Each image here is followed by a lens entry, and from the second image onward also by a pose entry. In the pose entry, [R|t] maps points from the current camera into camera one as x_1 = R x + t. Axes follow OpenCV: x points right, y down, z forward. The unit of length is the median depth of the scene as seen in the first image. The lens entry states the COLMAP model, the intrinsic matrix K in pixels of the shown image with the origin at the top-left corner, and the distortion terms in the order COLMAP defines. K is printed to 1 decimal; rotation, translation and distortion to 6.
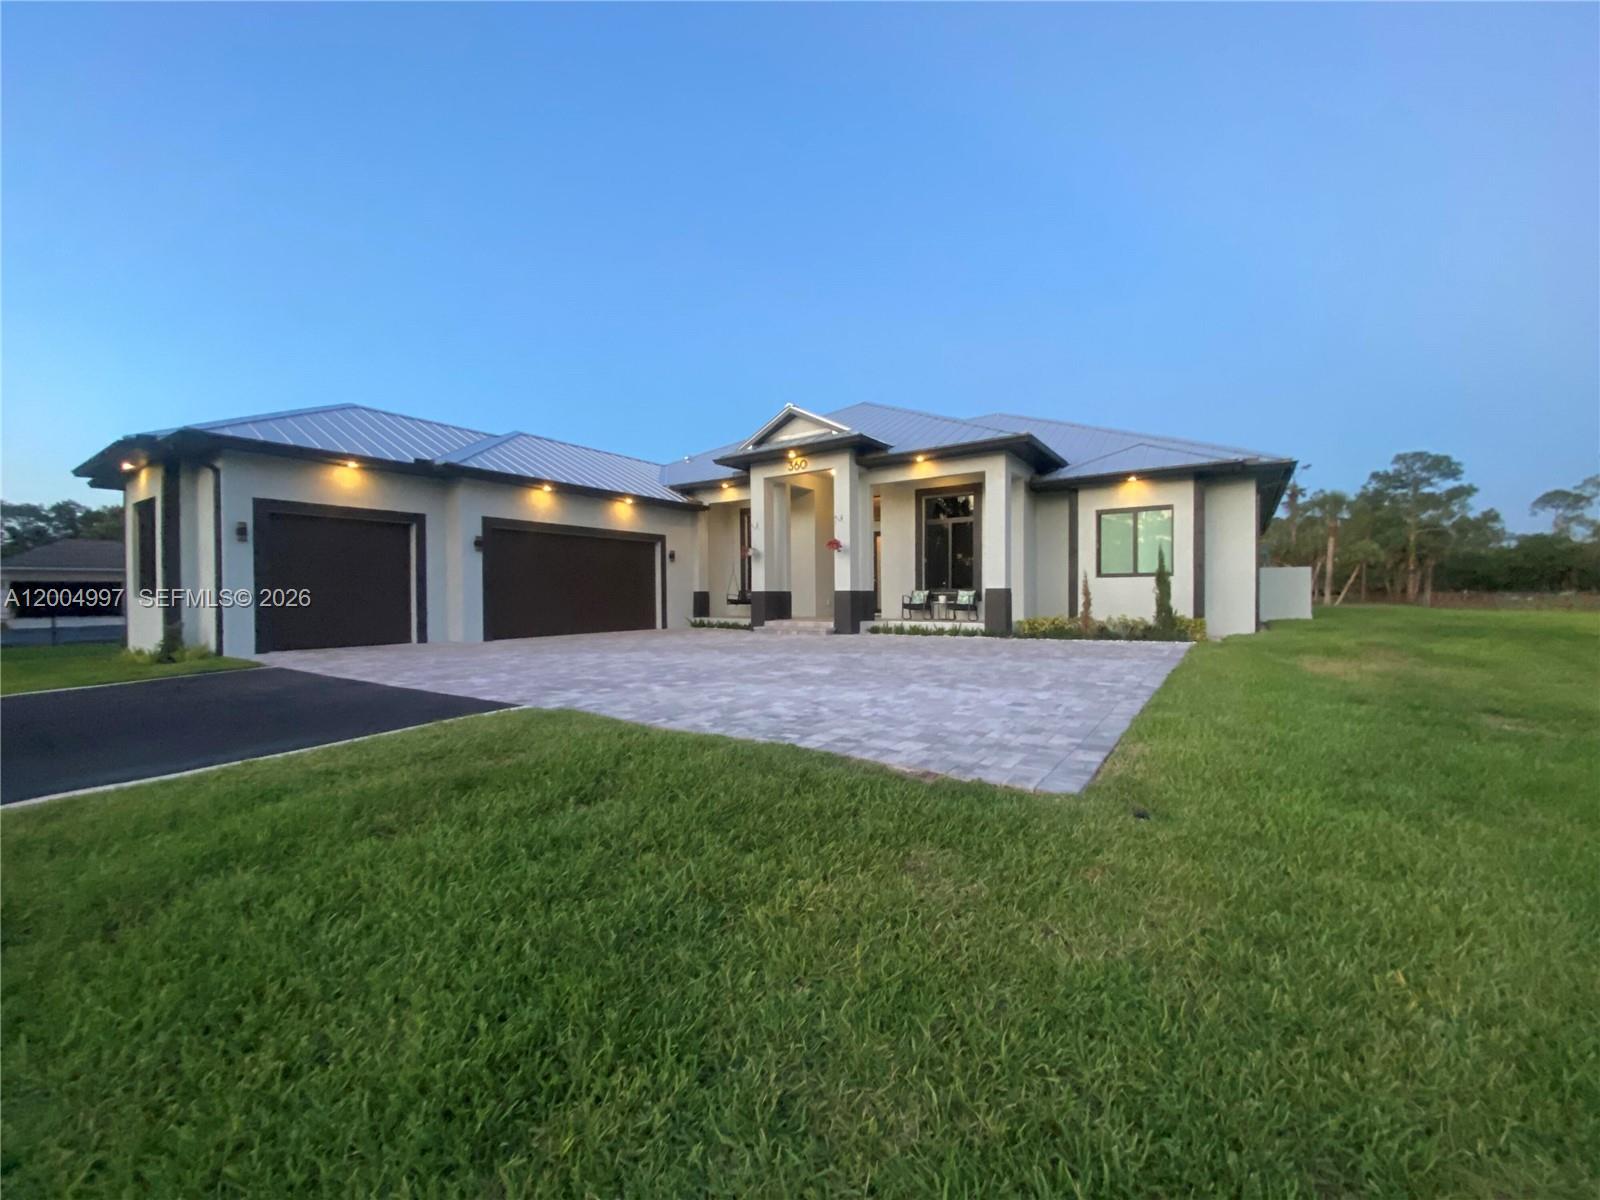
lens RADIAL K [[632.4, 0, 800.0], [0, 632.4, 600.0], [0, 0, 1]] dist [0.010070, -0.017865]
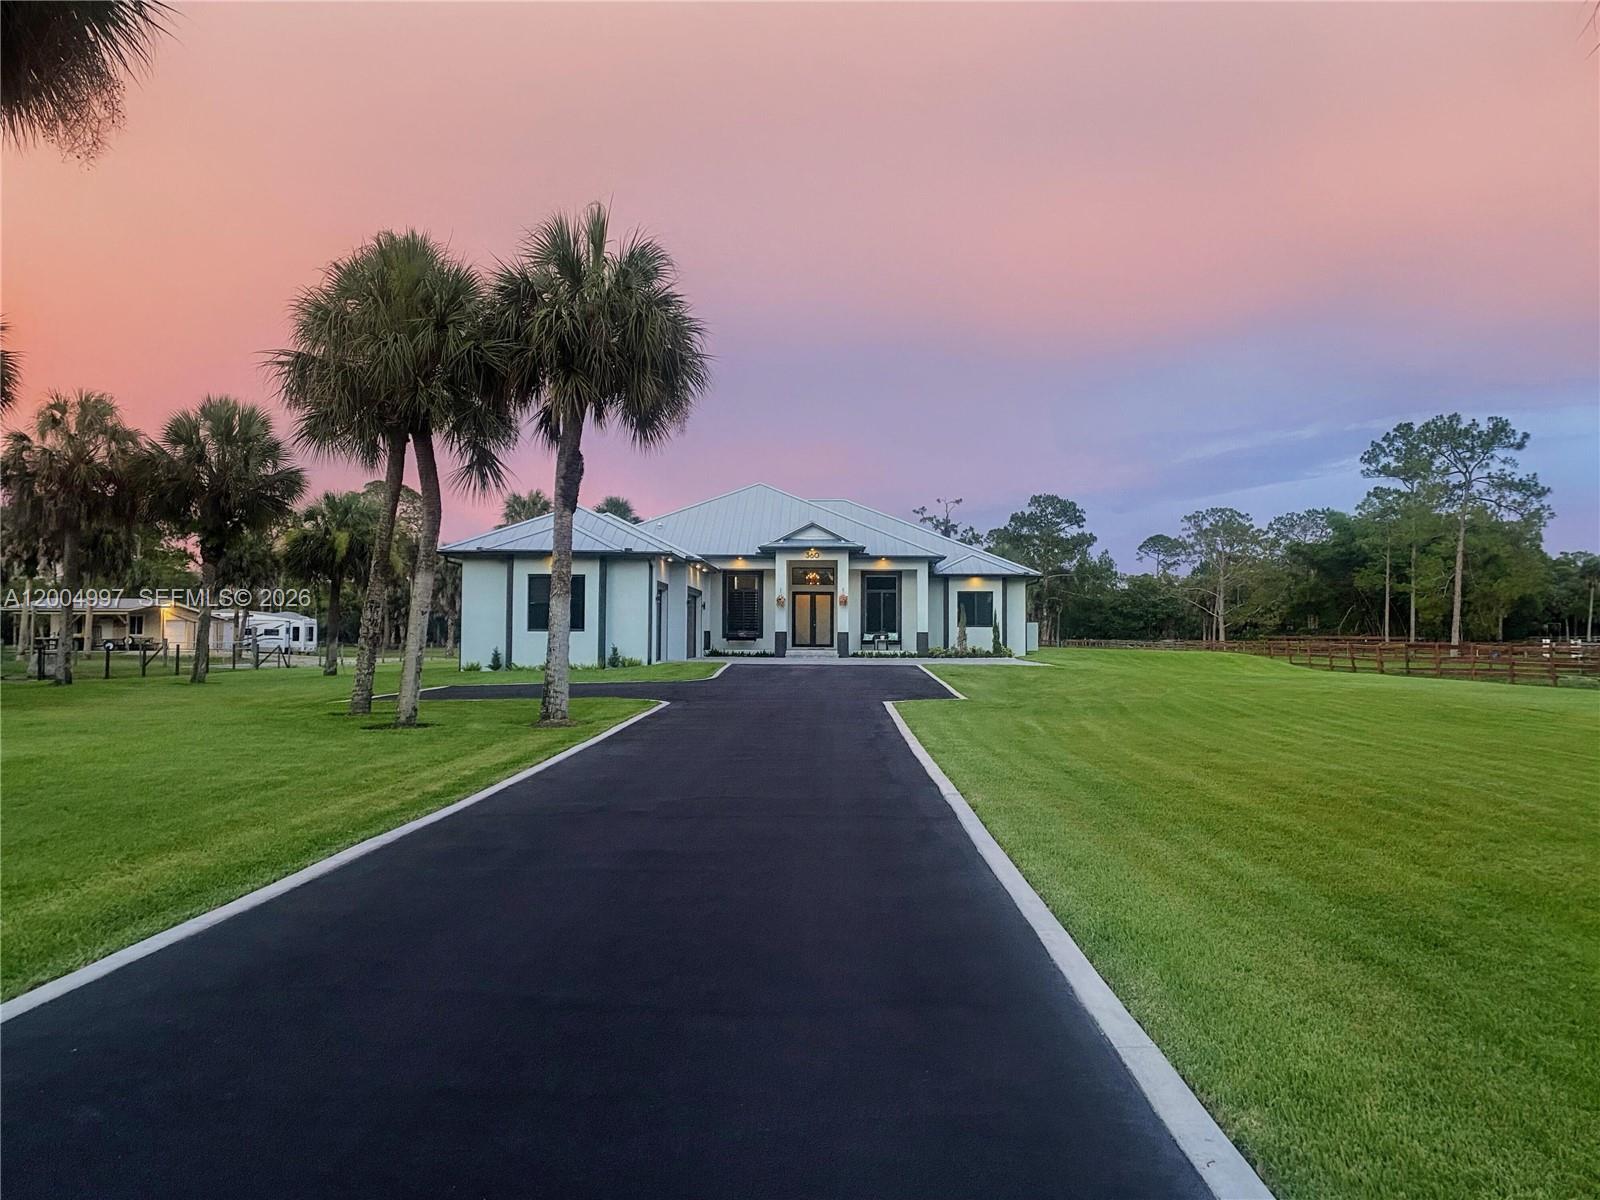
lens RADIAL K [[1214.1, 0, 800.0], [0, 1214.1, 600.0], [0, 0, 1]] dist [0.043745, -0.003601]
pose [[0.829673, 0.028577, 0.557518, -1.785841], [-0.006172, 0.999097, -0.042026, 0.035544], [-0.558216, 0.031427, 0.829100, -1.598241]]
